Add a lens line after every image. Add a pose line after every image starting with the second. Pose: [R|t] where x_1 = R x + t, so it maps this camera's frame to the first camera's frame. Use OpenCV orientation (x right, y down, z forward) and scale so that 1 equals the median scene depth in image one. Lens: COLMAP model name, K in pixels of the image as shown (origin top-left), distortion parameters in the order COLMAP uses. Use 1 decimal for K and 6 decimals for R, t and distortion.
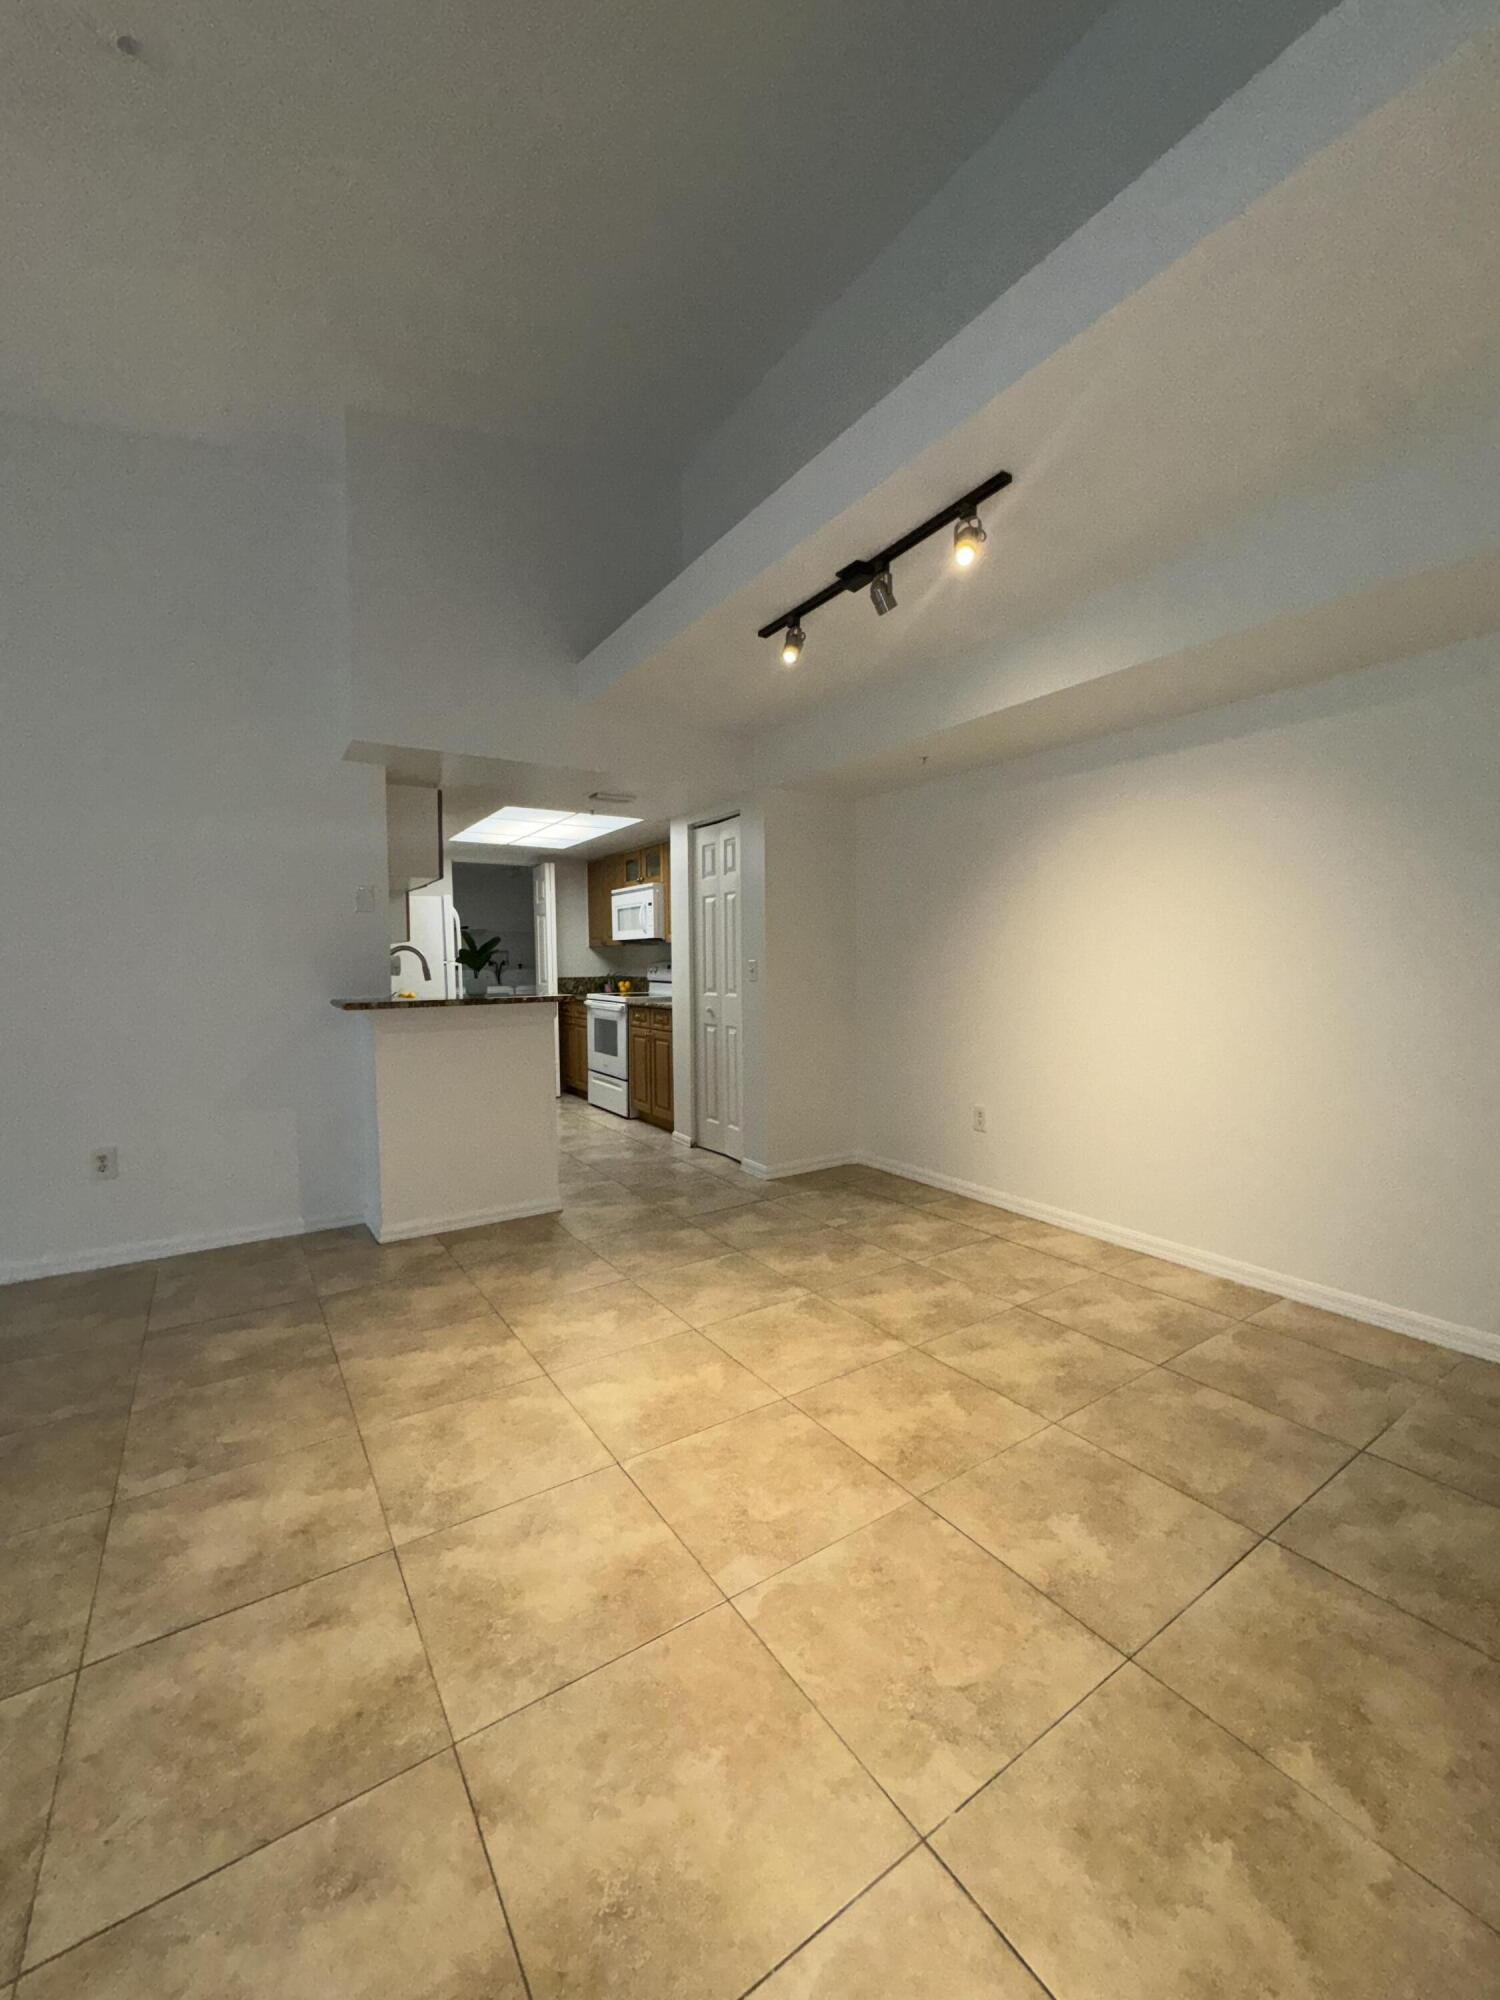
lens RADIAL K [[804.9, 0, 748.8], [0, 804.9, 1007.9], [0, 0, 1]] dist [-0.001429, -0.000142]
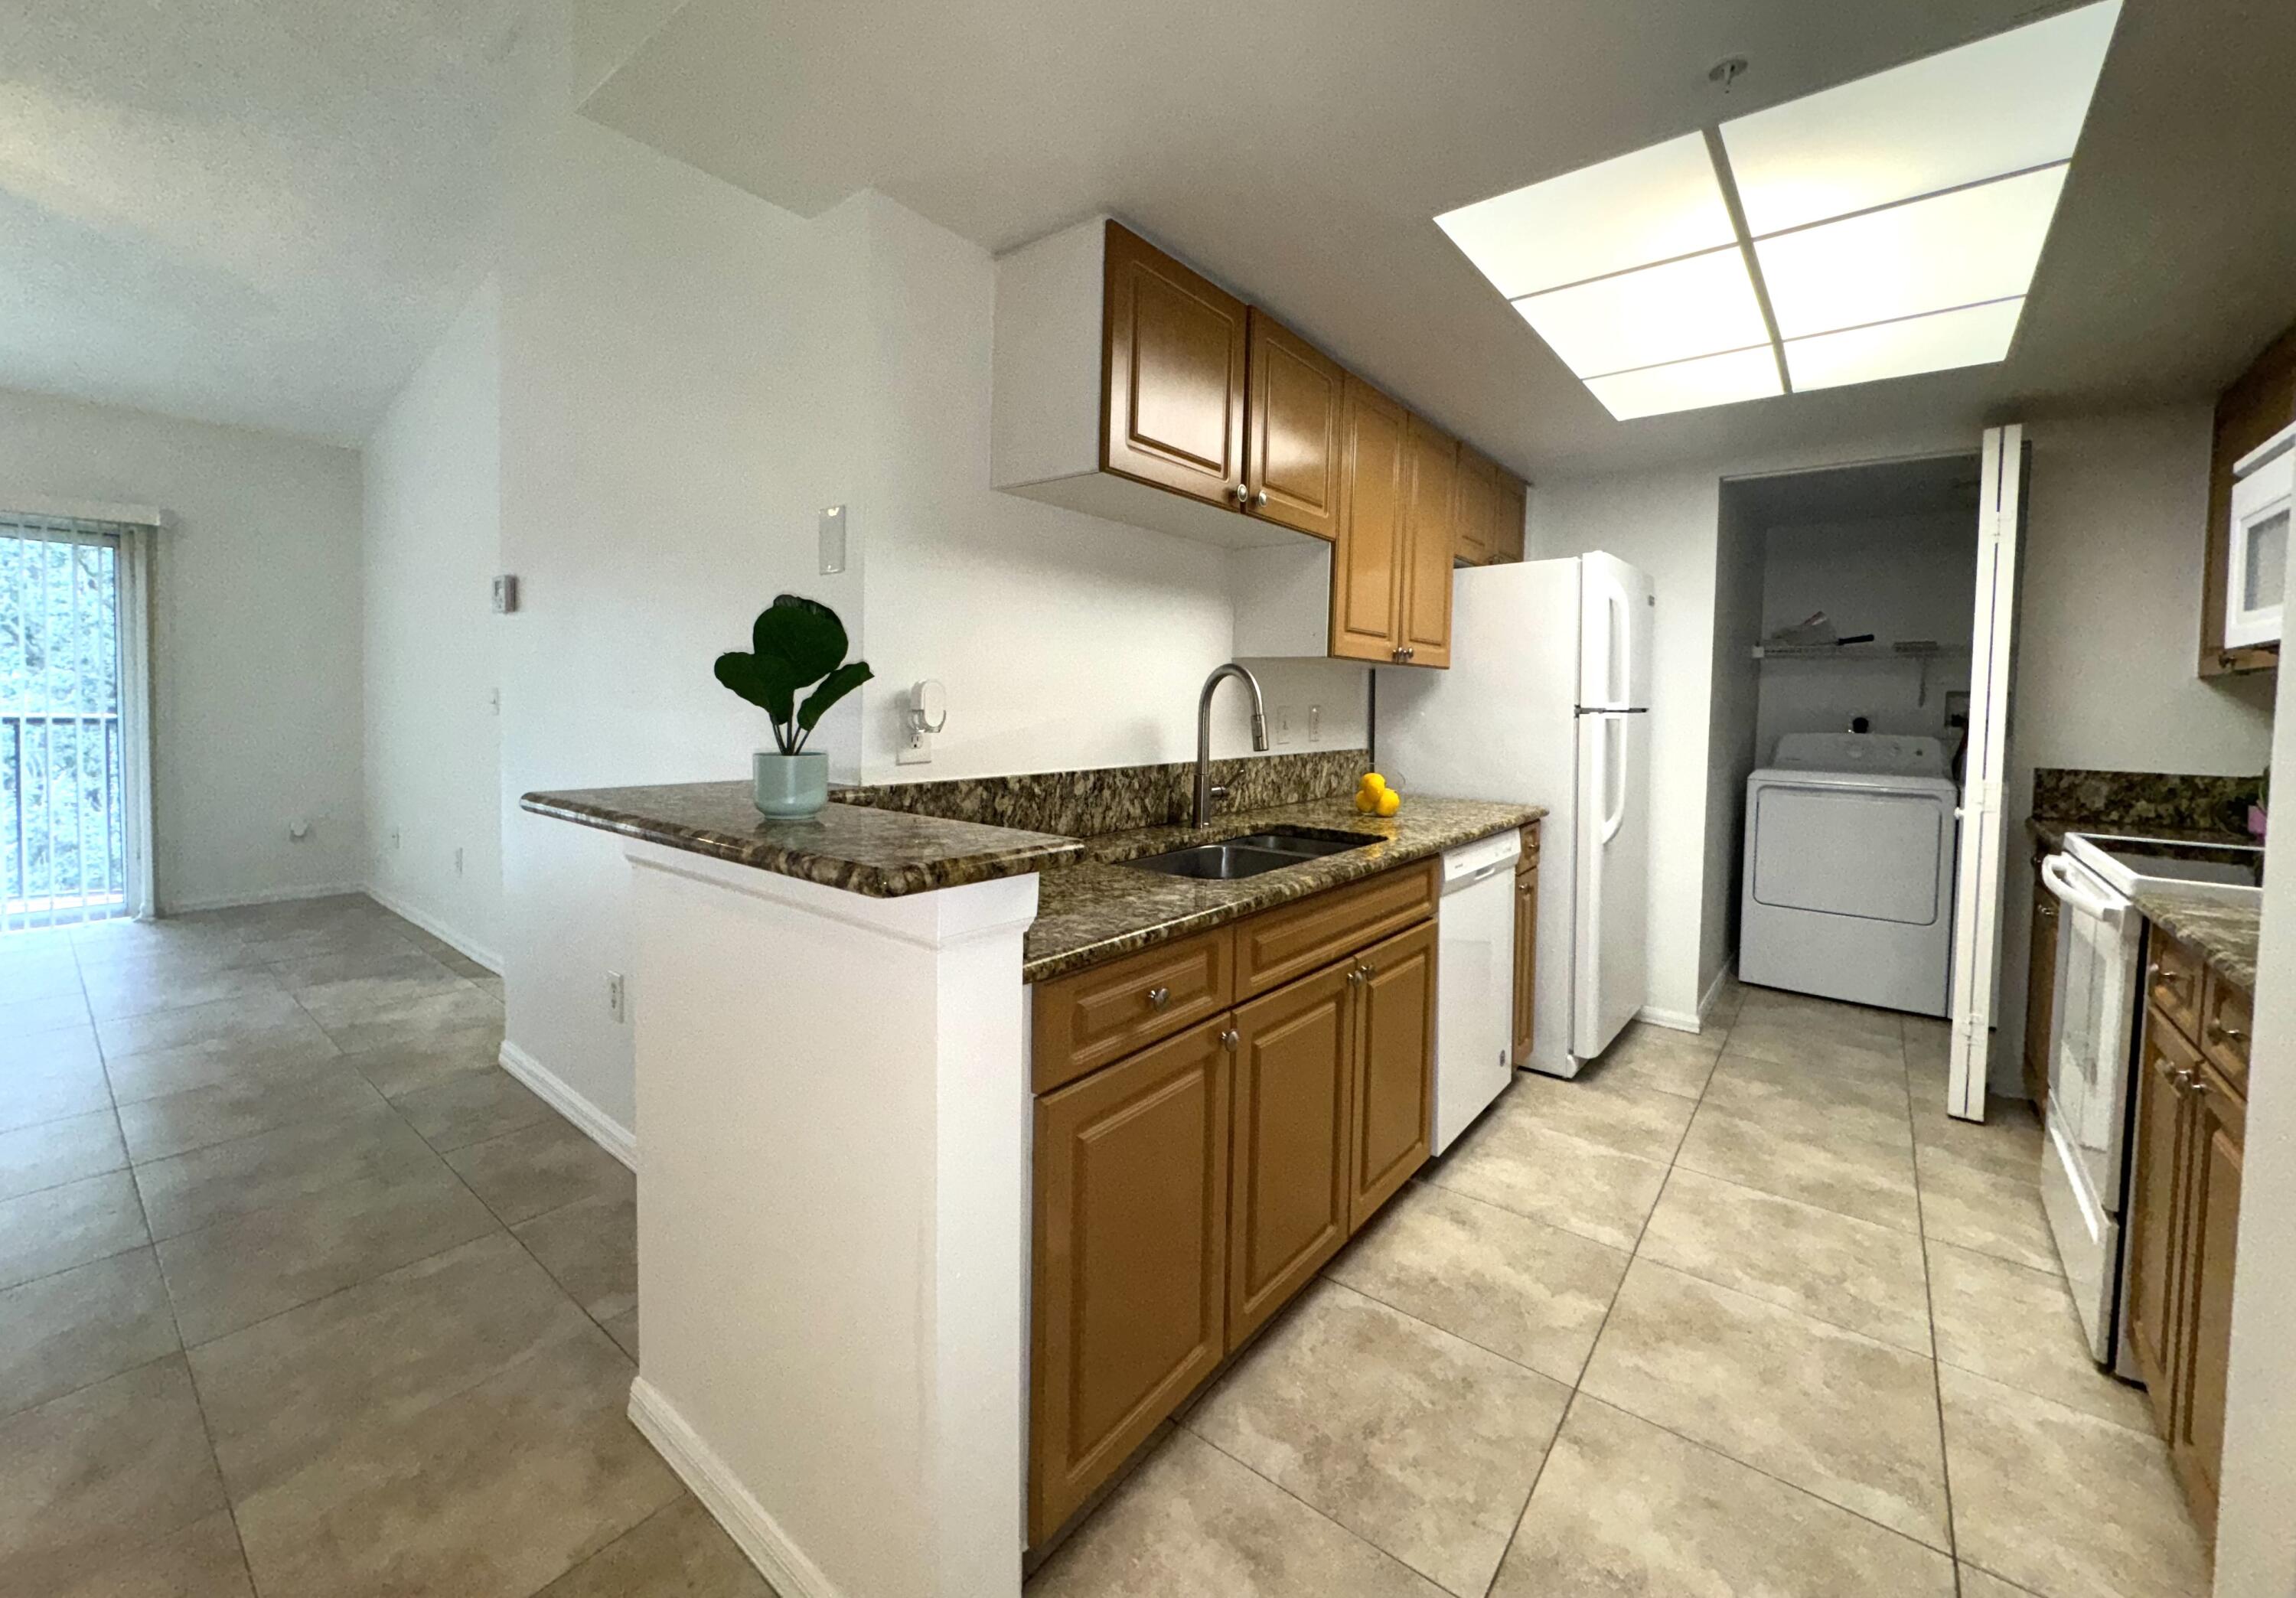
lens RADIAL K [[902.0, 0, 1150.8], [0, 902.0, 745.8], [0, 0, 1]] dist [0.001275, 0.000193]
pose [[0.307154, 0.057644, -0.949913, 0.012301], [-0.079320, 0.996241, 0.034807, -0.047570], [0.948349, 0.064656, 0.310572, 0.805134]]
